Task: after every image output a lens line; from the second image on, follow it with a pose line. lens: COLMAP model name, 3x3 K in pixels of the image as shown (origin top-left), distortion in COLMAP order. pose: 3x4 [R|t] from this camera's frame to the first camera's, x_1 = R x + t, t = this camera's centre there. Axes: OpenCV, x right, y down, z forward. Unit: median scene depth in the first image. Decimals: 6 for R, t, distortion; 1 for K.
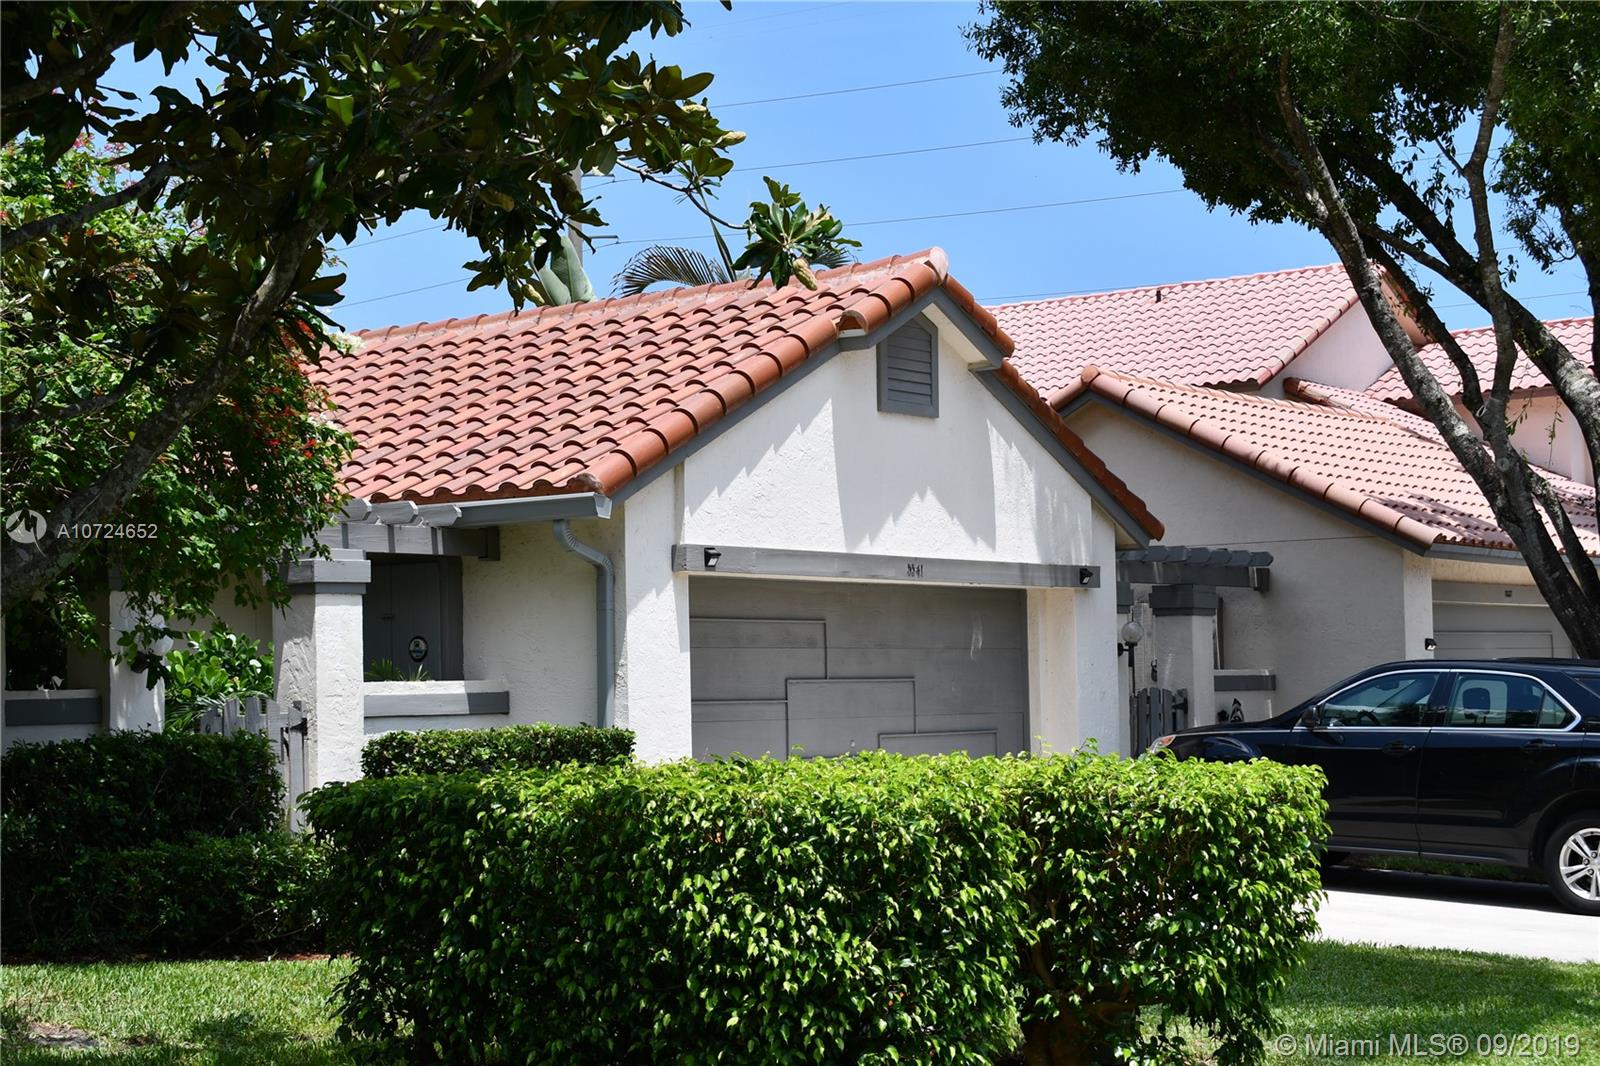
lens RADIAL K [[2640.4, 0, 800.0], [0, 2640.4, 533.0], [0, 0, 1]] dist [-0.005335, 0.118203]
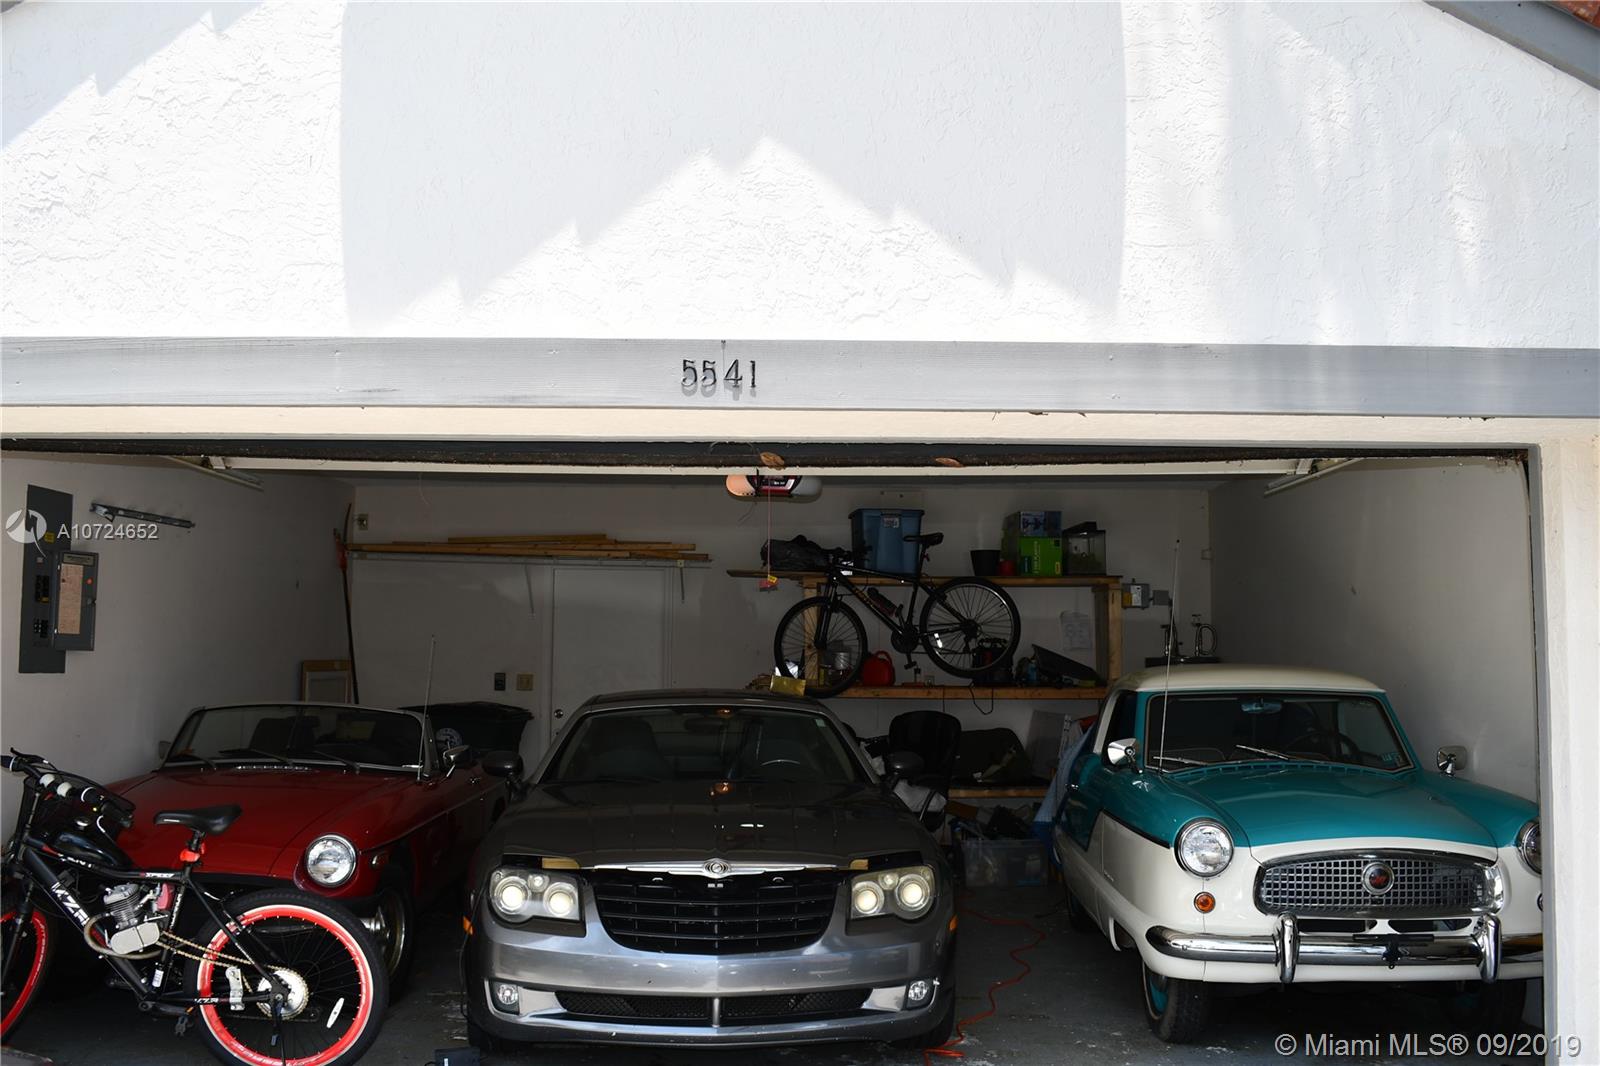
lens RADIAL K [[1471.0, 0, 800.0], [0, 1471.0, 533.0], [0, 0, 1]] dist [-0.000686, -0.000814]
pose [[0.618427, -0.045094, -0.784547, 0.221269], [0.032763, 0.998964, -0.031593, 0.045175], [0.785159, -0.006166, 0.619264, 0.979702]]
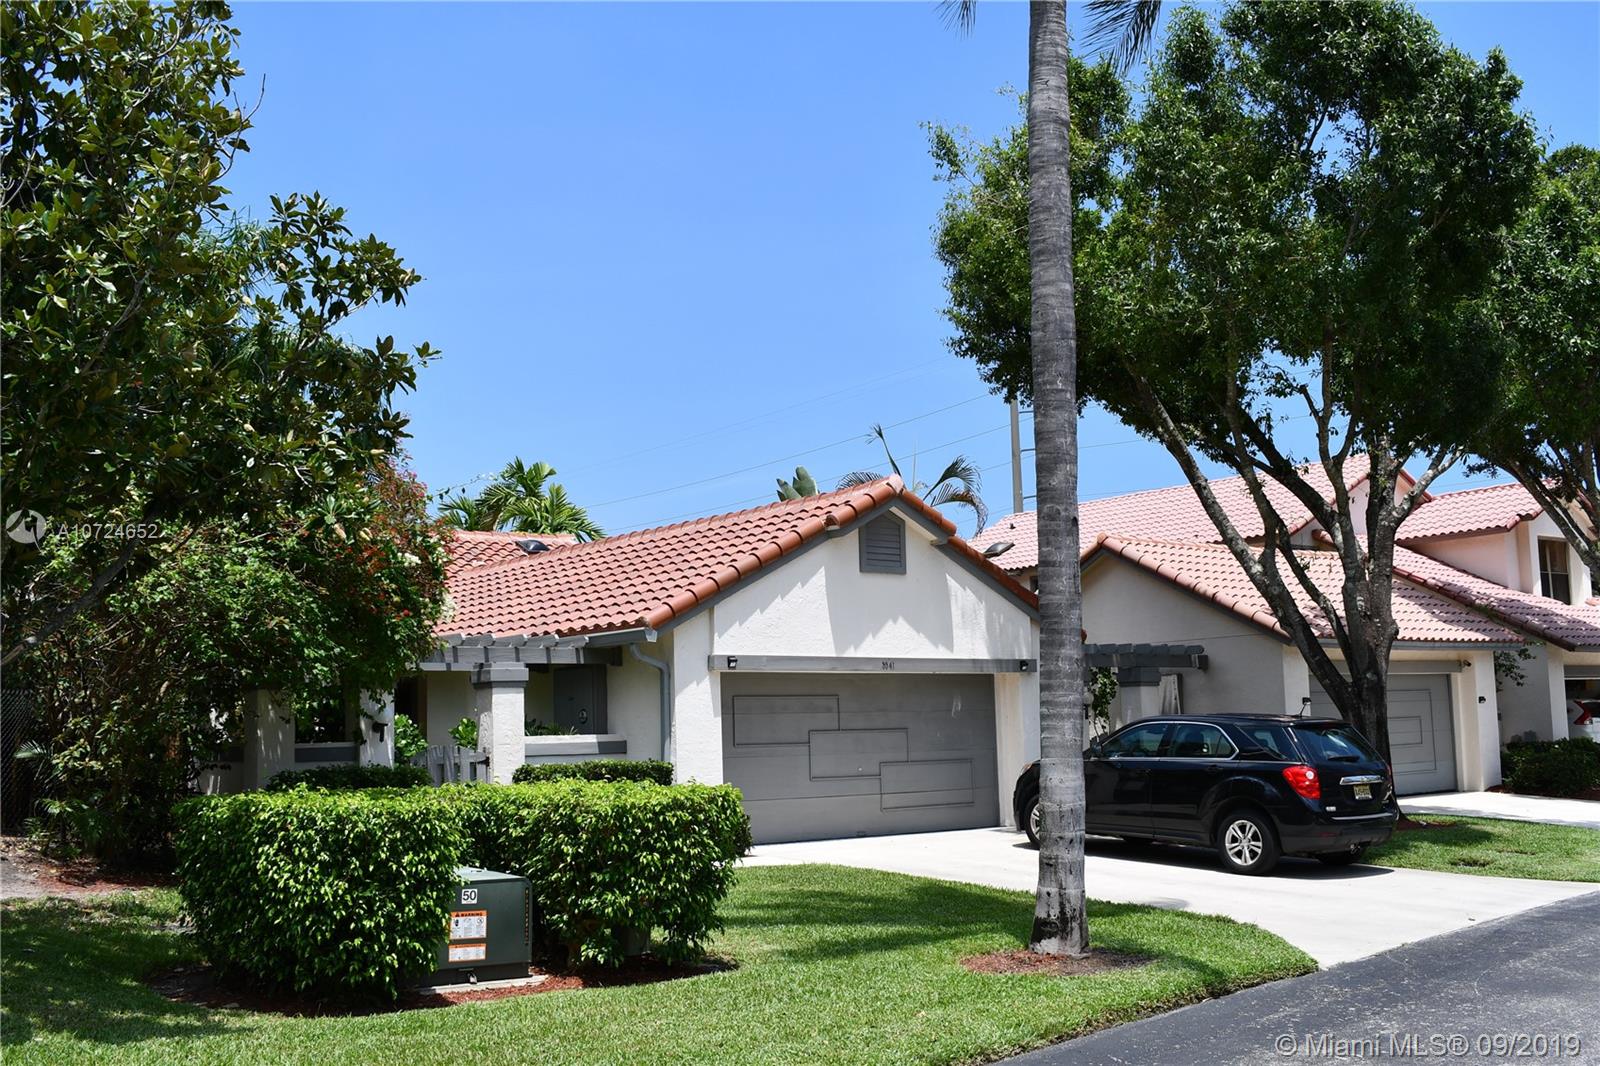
lens RADIAL K [[1625.5, 0, 800.0], [0, 1625.5, 533.0], [0, 0, 1]] dist [-0.061411, -0.006776]
pose [[0.966210, -0.040371, -0.254575, 0.283158], [0.024890, 0.997656, -0.063743, -0.006140], [0.256552, 0.055253, 0.964950, -0.022937]]
